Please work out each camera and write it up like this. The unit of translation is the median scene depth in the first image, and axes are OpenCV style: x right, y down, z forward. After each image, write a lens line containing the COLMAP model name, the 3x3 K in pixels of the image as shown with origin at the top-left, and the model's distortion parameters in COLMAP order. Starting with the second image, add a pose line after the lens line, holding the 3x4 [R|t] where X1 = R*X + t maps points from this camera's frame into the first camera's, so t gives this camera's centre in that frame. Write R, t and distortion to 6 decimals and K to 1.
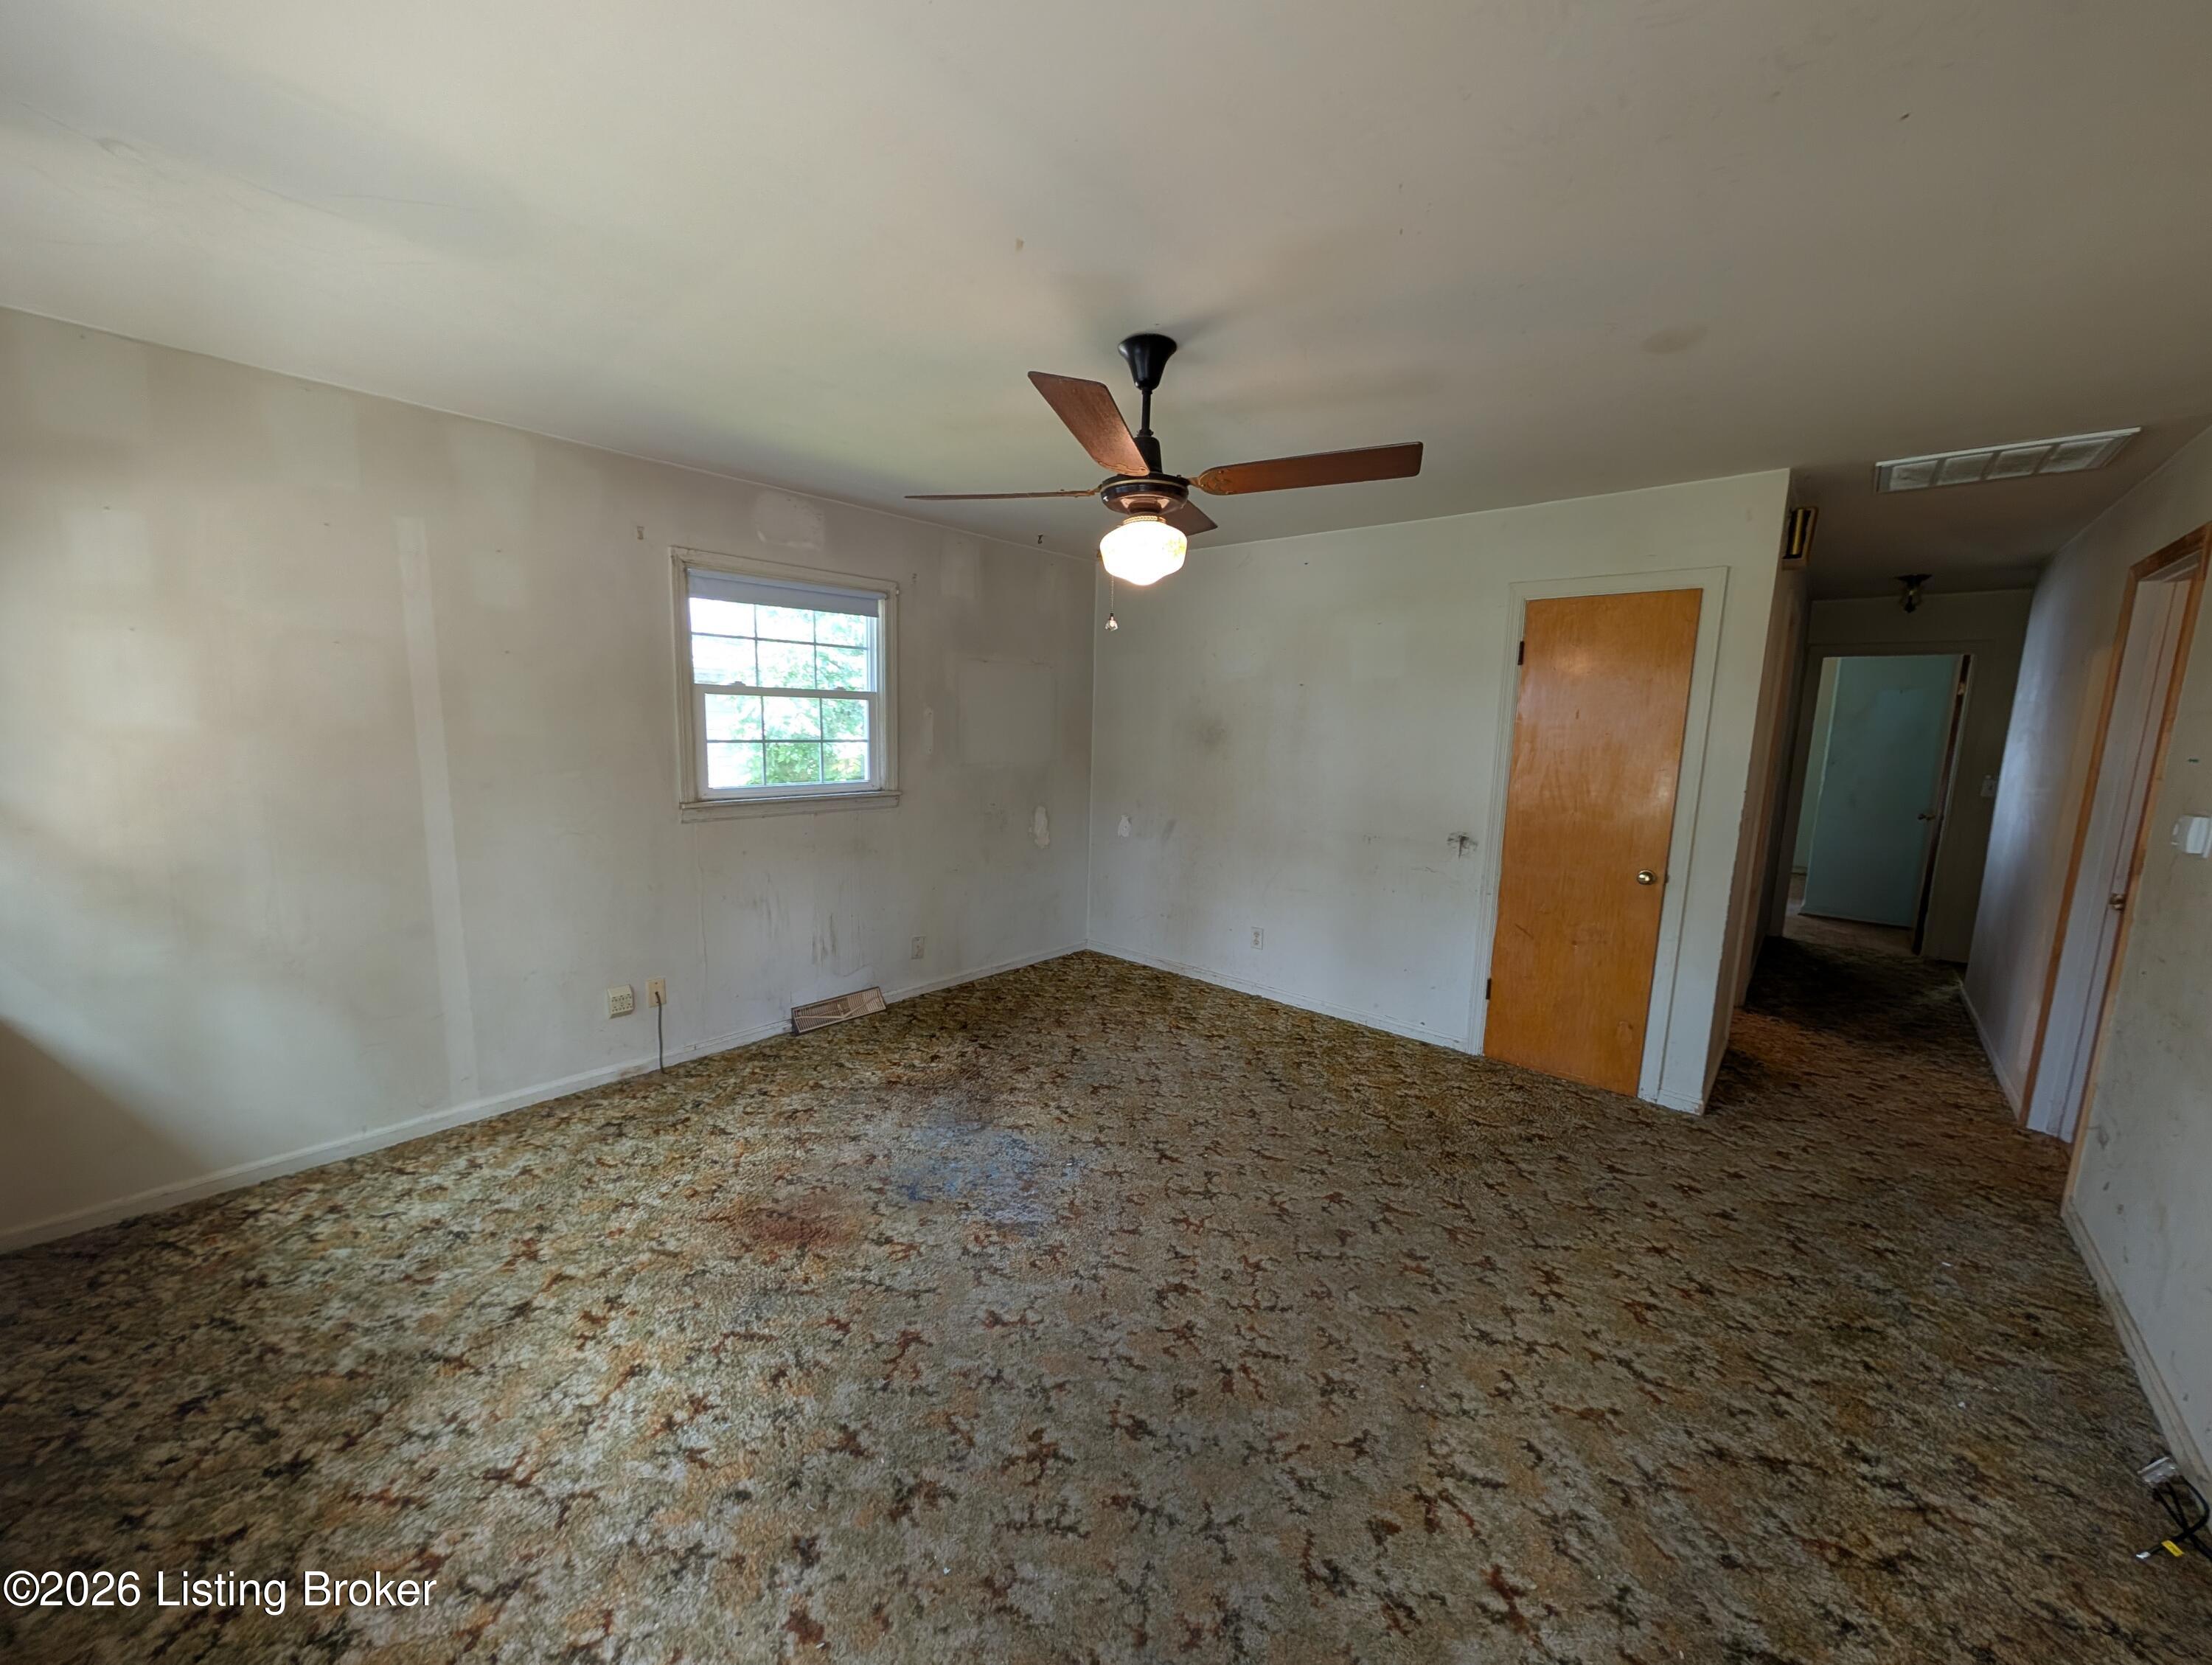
lens RADIAL K [[838.8, 0, 1097.4], [0, 838.8, 845.7], [0, 0, 1]] dist [-0.000465, 0.000229]
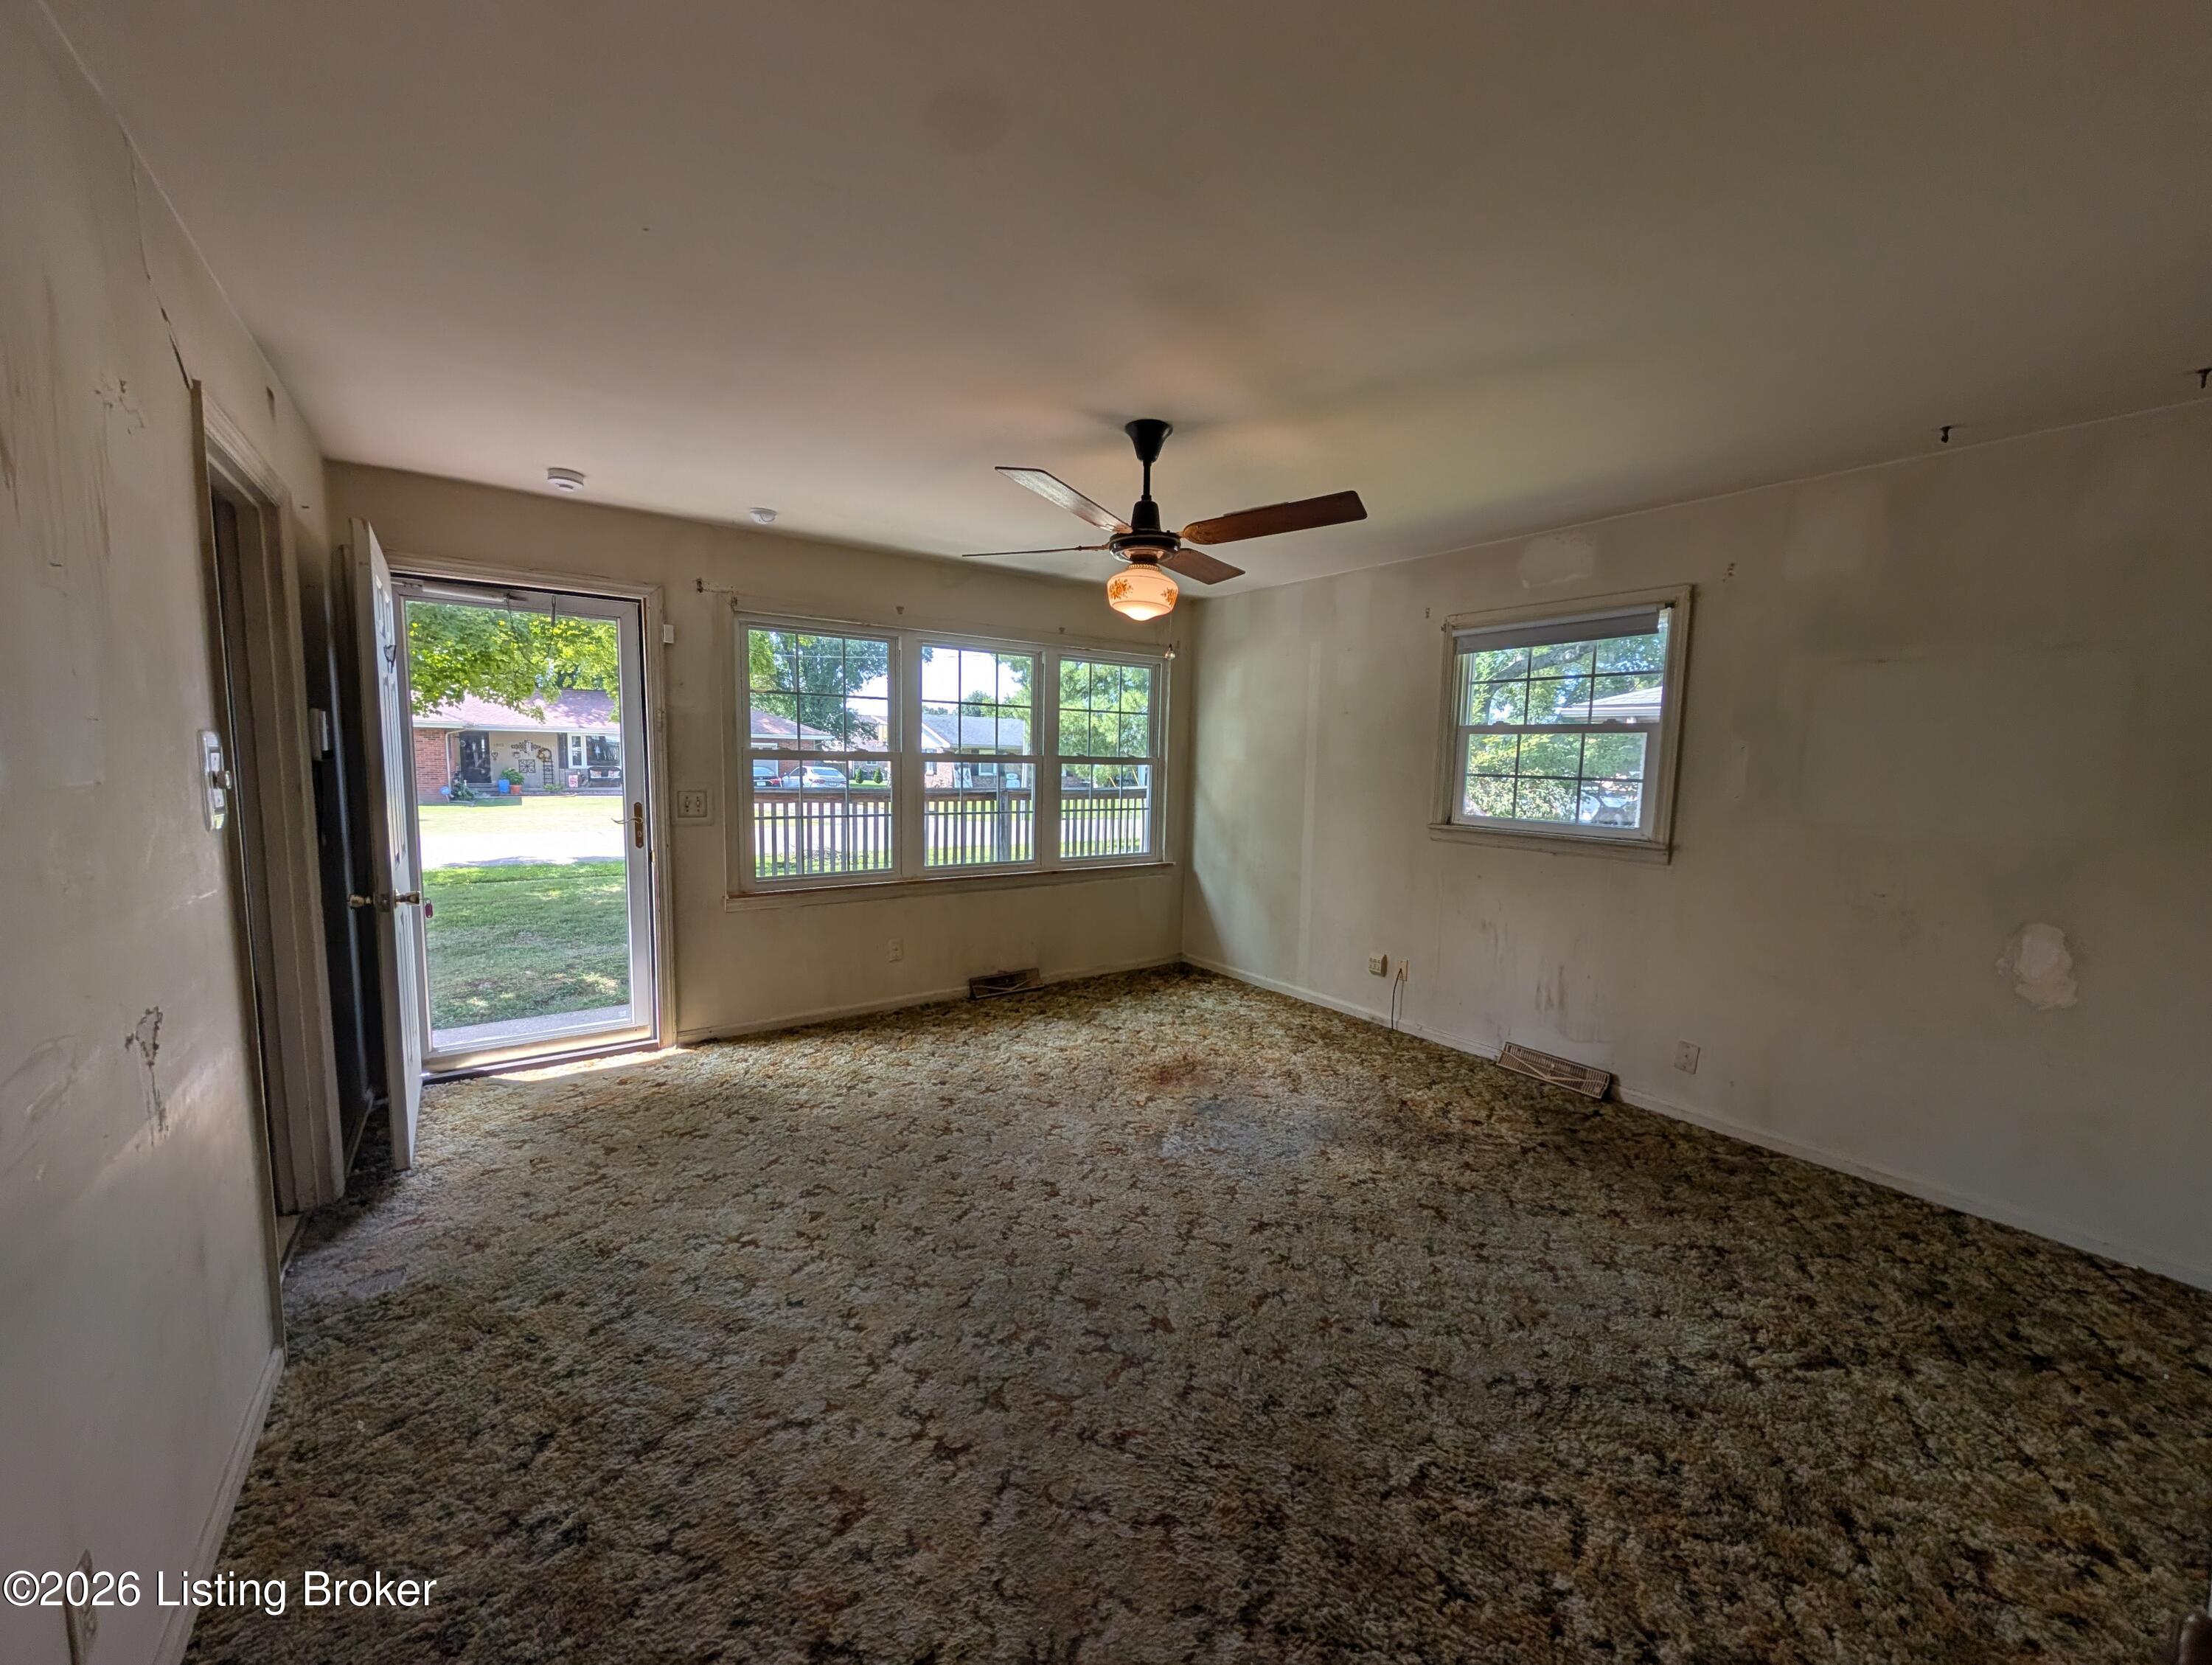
lens RADIAL K [[838.8, 0, 1098.6], [0, 838.8, 835.6], [0, 0, 1]] dist [-0.000465, 0.000229]
pose [[-0.228740, 0.065739, -0.971265, 0.952539], [-0.173000, 0.979091, 0.107011, -0.094588], [0.957992, 0.192507, -0.212585, 0.944926]]
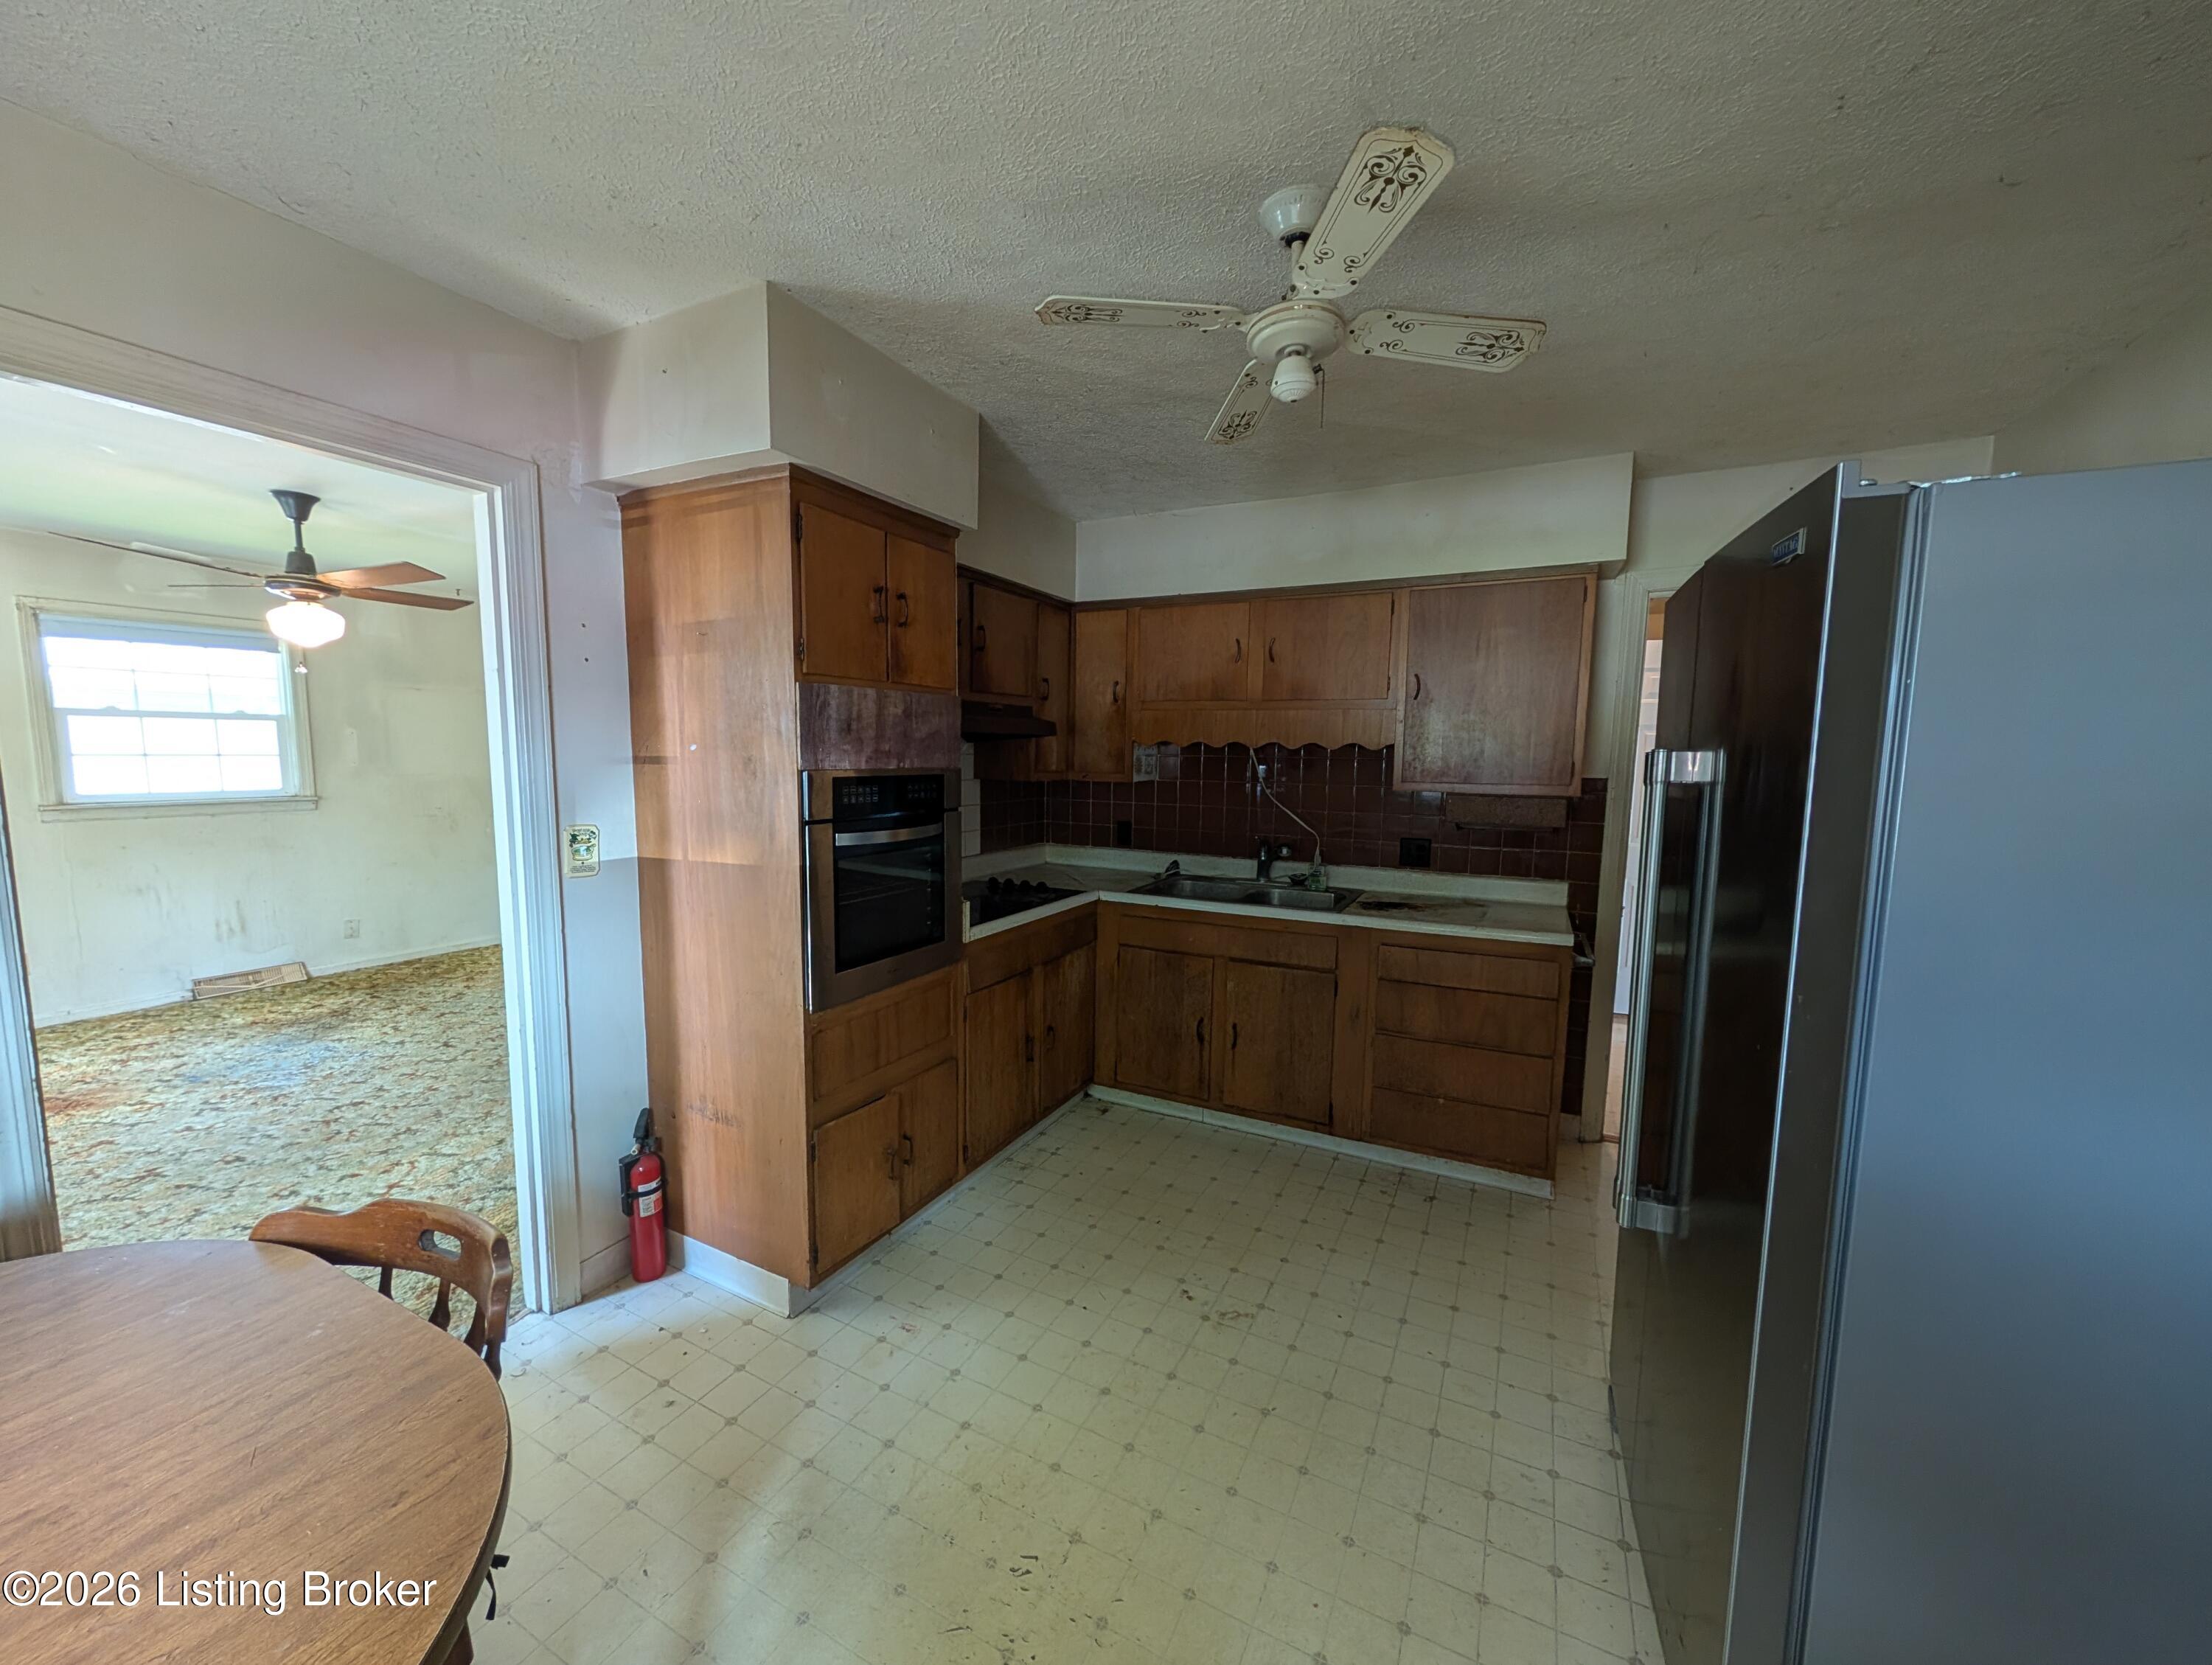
lens RADIAL K [[838.8, 0, 1104.7], [0, 838.8, 845.8], [0, 0, 1]] dist [-0.000465, 0.000229]
pose [[0.969345, -0.035287, 0.243156, 0.821093], [0.042327, 0.998821, -0.023789, 0.118645], [-0.242030, 0.033352, 0.969695, -0.637139]]
